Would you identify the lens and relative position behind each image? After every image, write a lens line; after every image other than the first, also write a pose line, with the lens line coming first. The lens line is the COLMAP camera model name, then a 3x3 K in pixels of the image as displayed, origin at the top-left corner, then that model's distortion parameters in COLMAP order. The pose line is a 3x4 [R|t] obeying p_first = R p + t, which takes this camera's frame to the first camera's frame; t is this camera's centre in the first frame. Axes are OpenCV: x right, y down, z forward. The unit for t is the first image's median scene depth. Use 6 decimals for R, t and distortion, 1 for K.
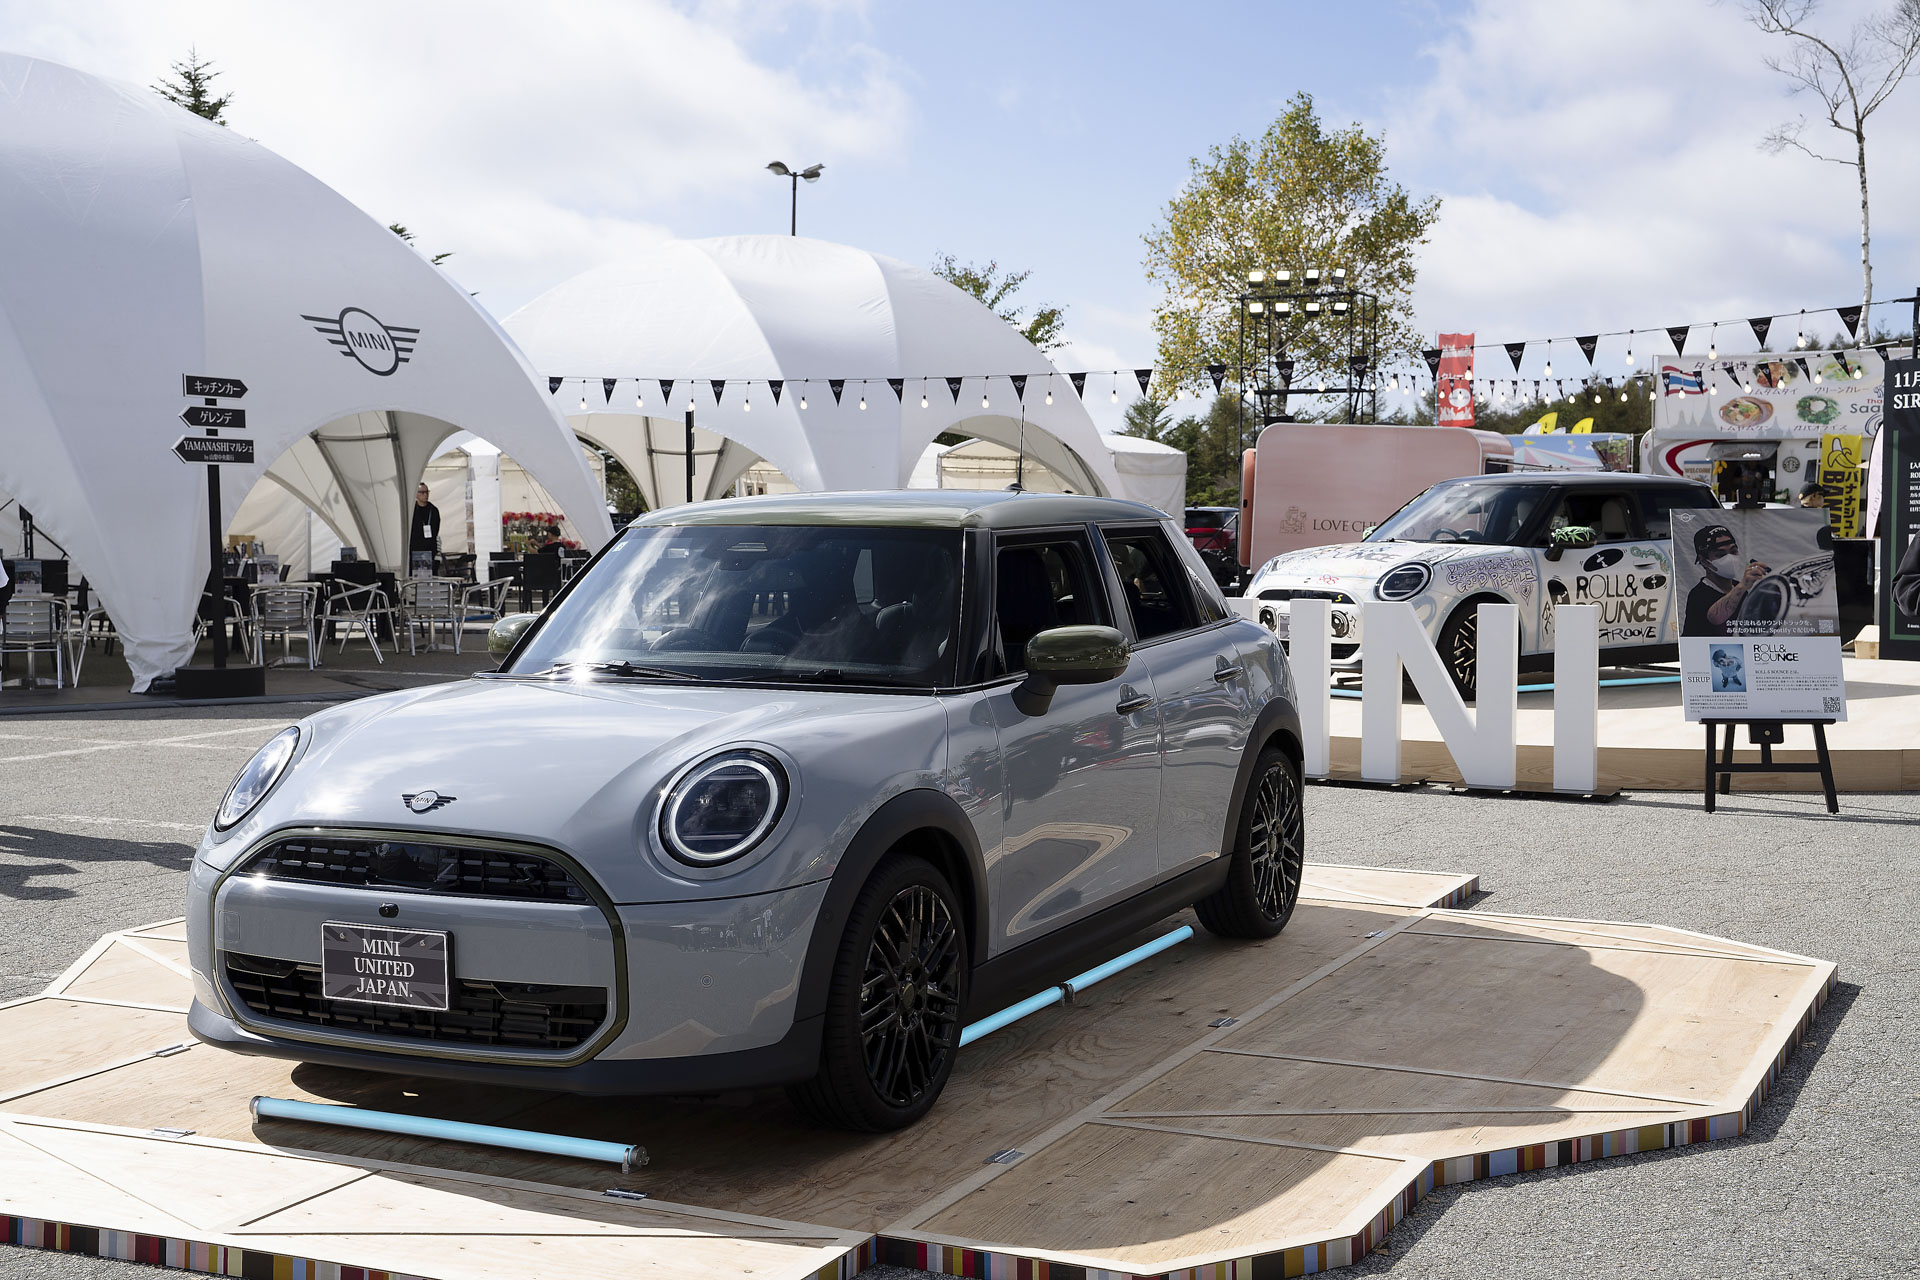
lens RADIAL K [[2343.5, 0, 925.4], [0, 2343.5, 637.7], [0, 0, 1]] dist [0.165353, 0.009496]
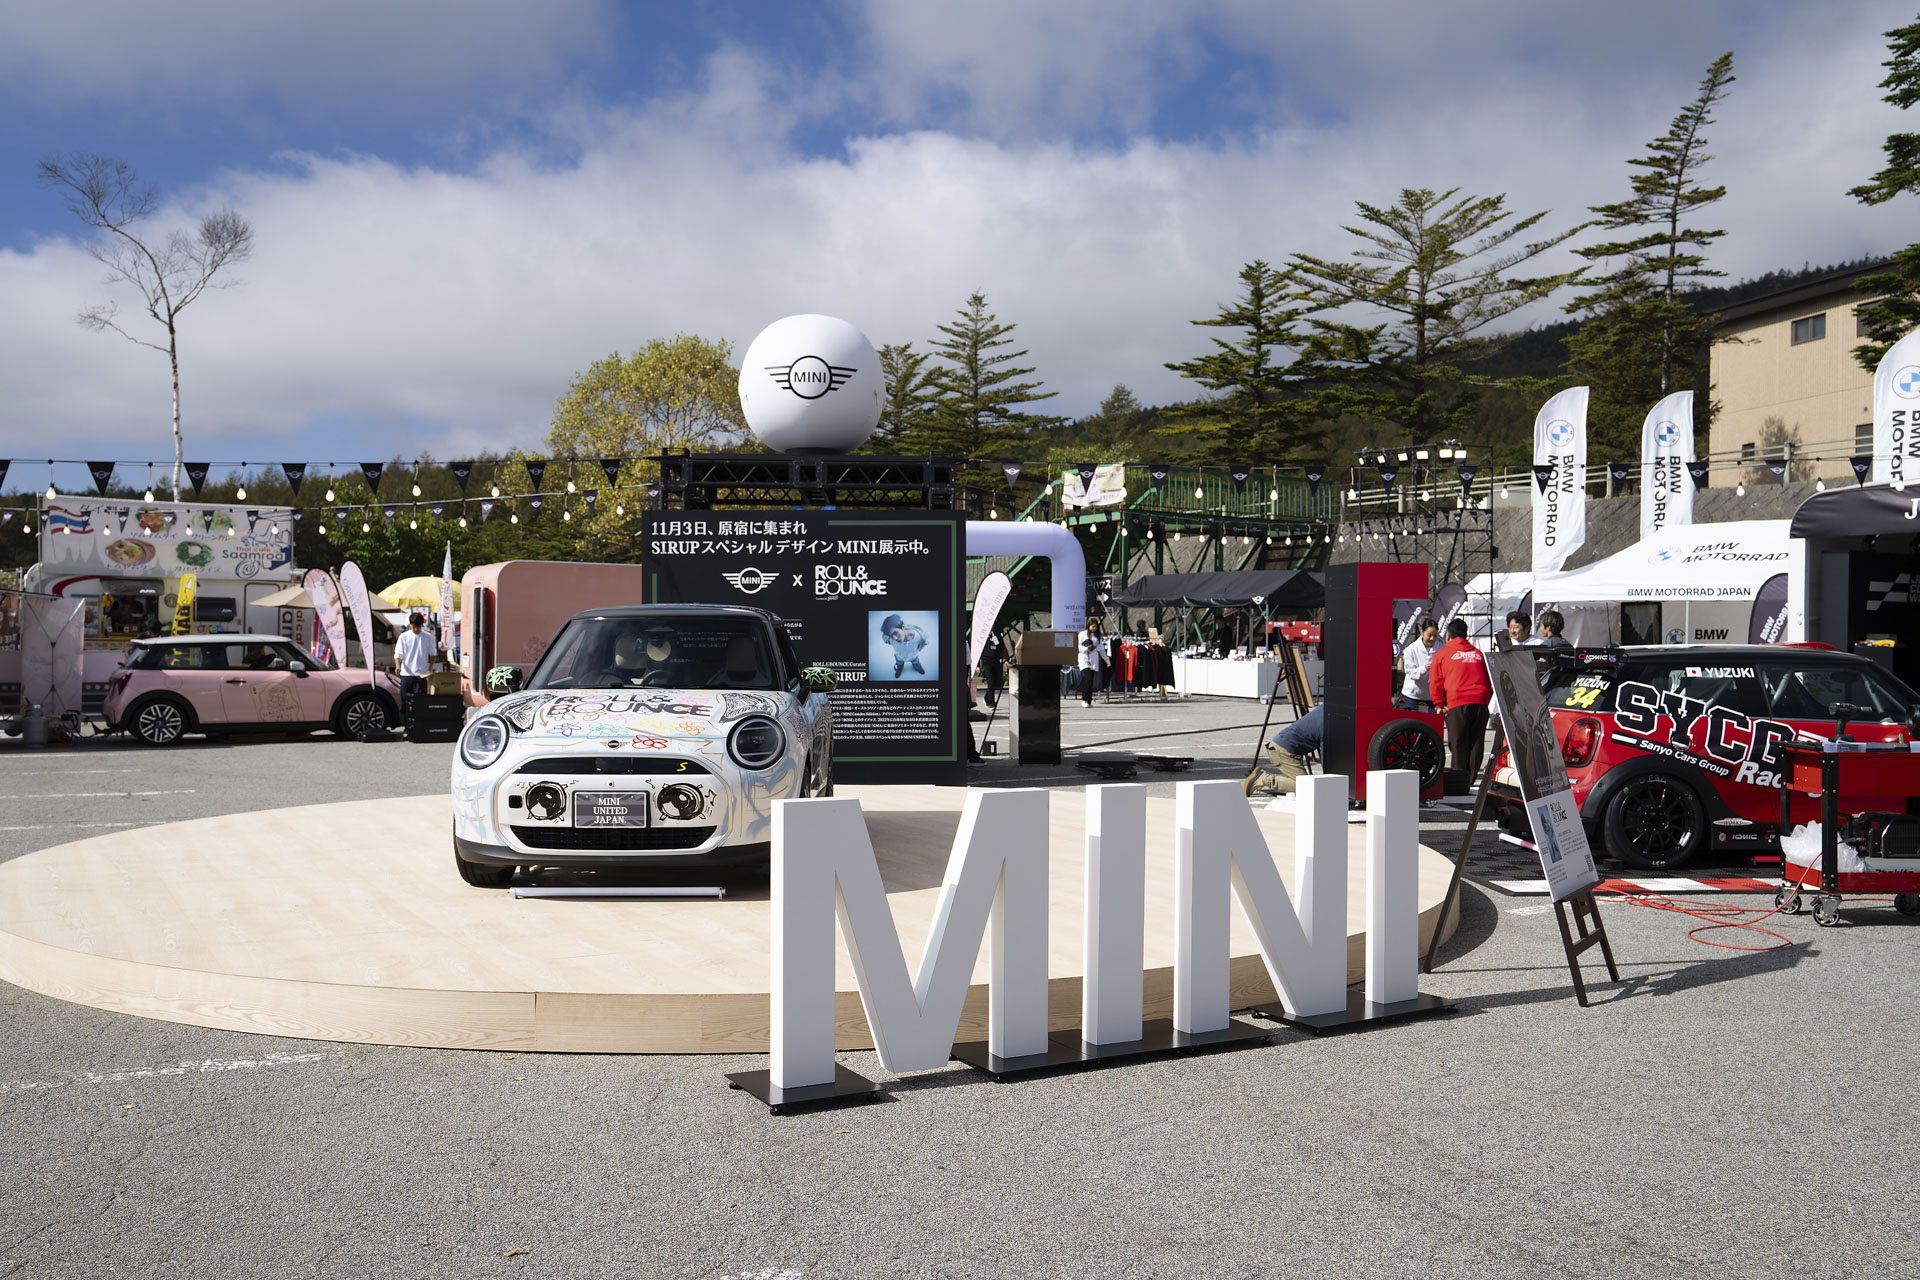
lens RADIAL K [[1633.4, 0, 960.0], [0, 1633.4, 640.0], [0, 0, 1]] dist [-0.060188, 0.119926]
pose [[0.536735, -0.000177, 0.843751, -0.202640], [0.042984, 0.998707, -0.027134, -0.037281], [-0.842655, 0.050832, 0.536049, 0.620204]]
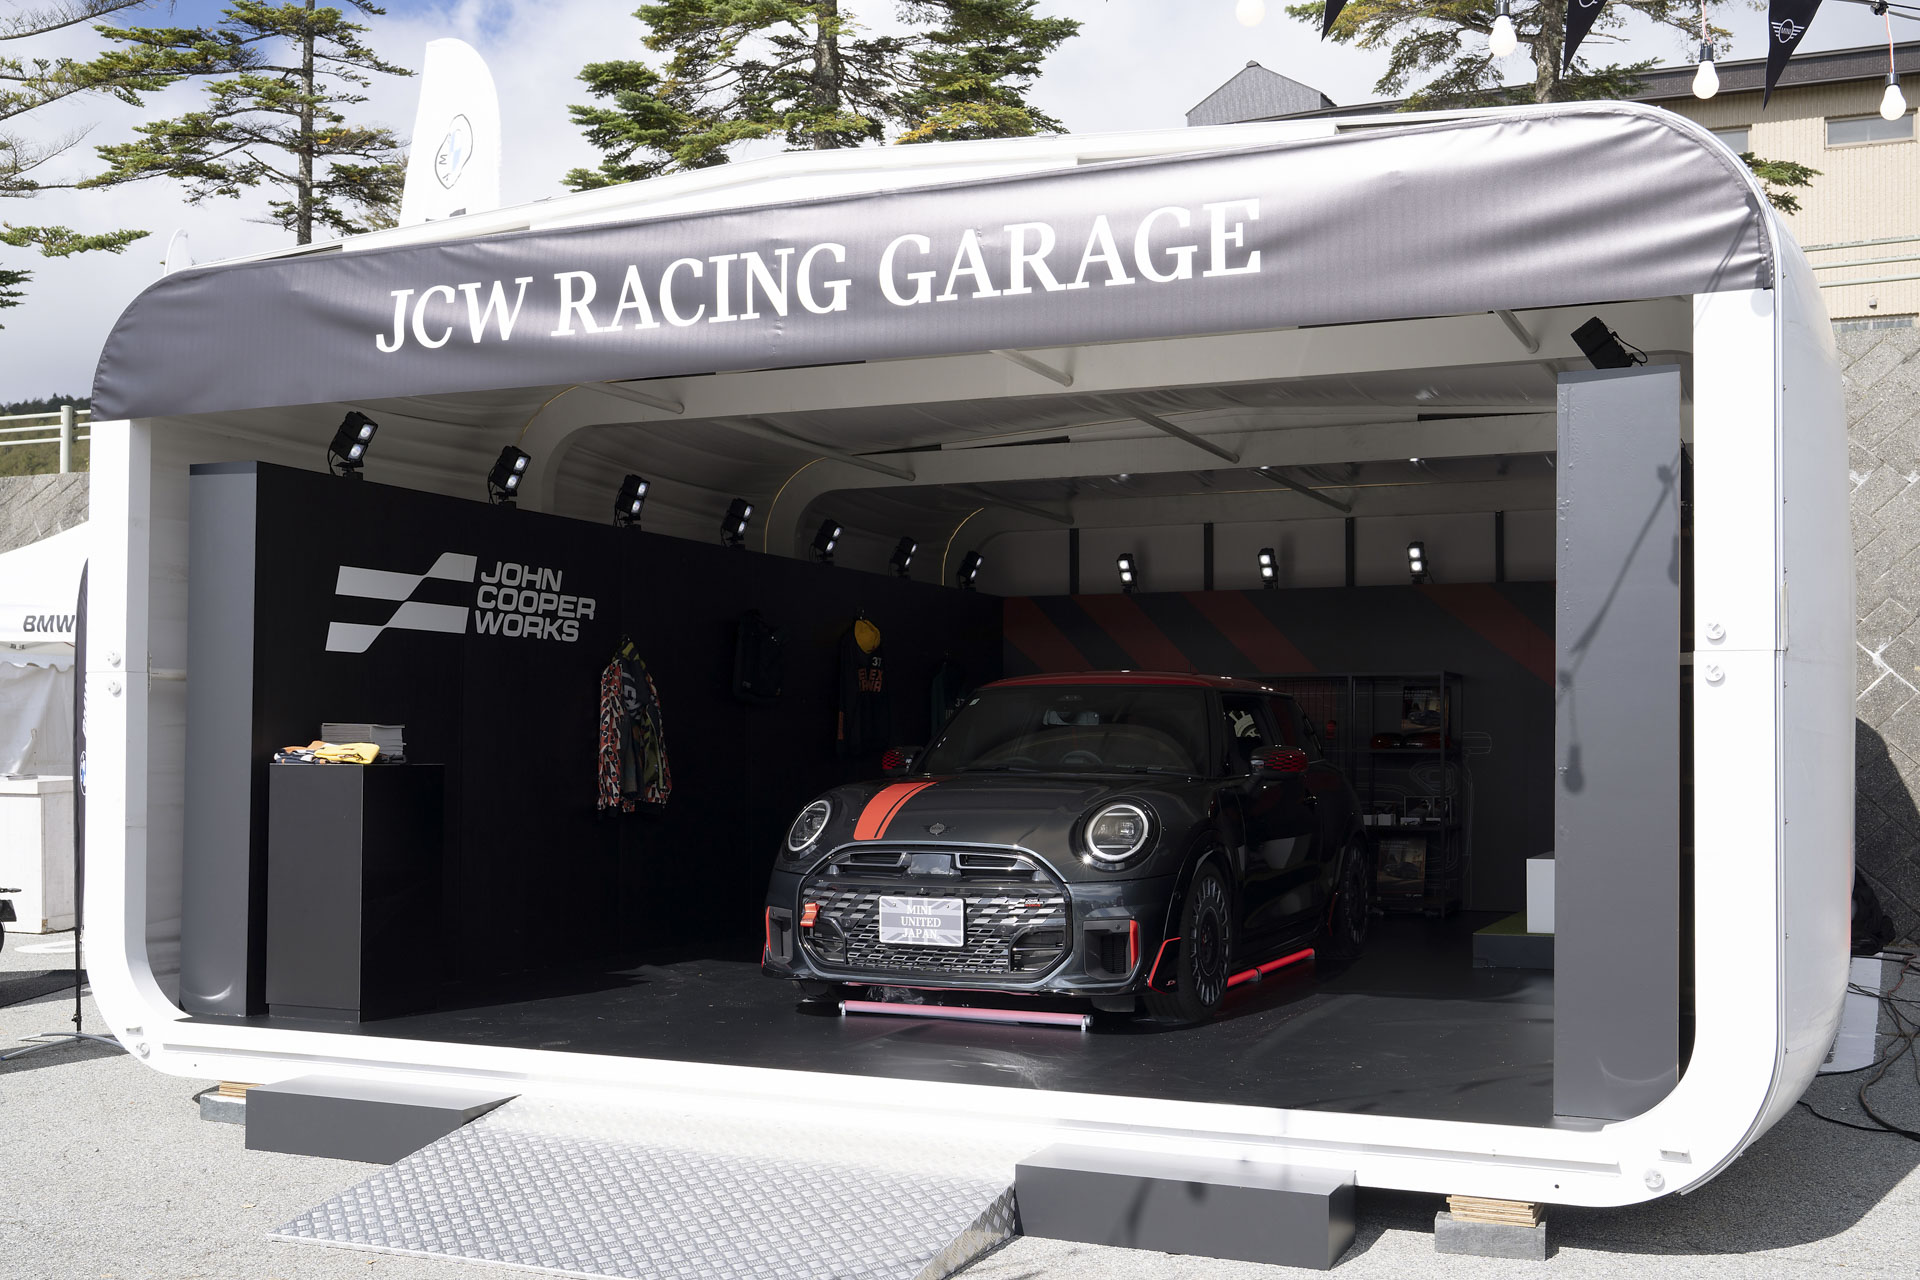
lens RADIAL K [[1944.9, 0, 1028.0], [0, 1944.9, 681.3], [0, 0, 1]] dist [0.007150, 0.015331]
pose [[-0.062611, 0.022377, 0.997787, 0.725464], [0.056018, 0.998251, -0.018873, -0.037069], [-0.996465, 0.054713, -0.063755, 0.553534]]
